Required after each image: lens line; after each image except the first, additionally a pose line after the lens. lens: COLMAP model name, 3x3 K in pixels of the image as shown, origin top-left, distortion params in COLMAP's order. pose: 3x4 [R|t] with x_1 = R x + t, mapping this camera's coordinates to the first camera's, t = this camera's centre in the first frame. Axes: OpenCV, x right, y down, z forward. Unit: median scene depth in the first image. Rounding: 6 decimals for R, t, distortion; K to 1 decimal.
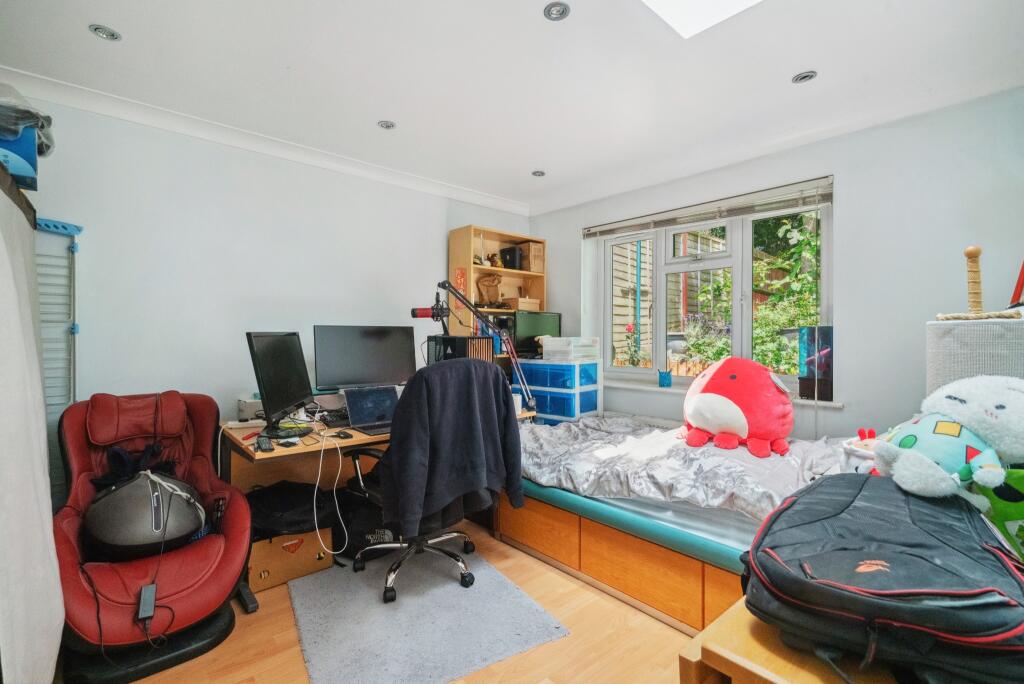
lens RADIAL K [[470.4, 0, 510.4], [0, 470.4, 338.8], [0, 0, 1]] dist [-0.004105, 0.000572]
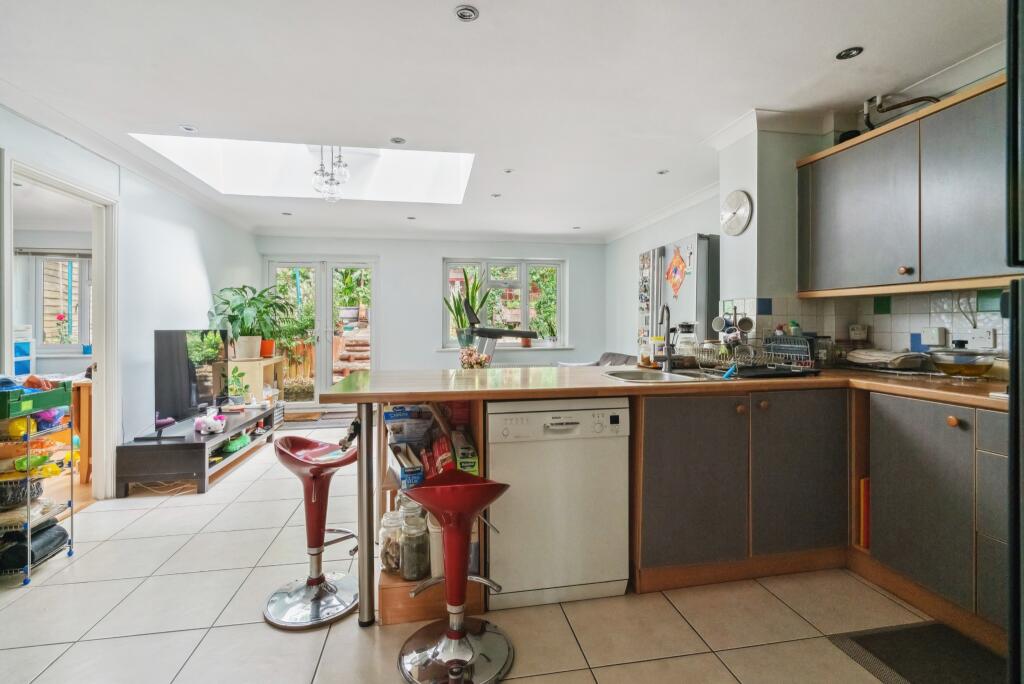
lens RADIAL K [[470.4, 0, 511.7], [0, 470.4, 321.3], [0, 0, 1]] dist [-0.004105, 0.000572]
pose [[0.535452, -0.000774, 0.844565, -0.247264], [0.008095, 0.999958, -0.004215, 0.004361], [-0.844527, 0.009094, 0.535436, -1.063992]]
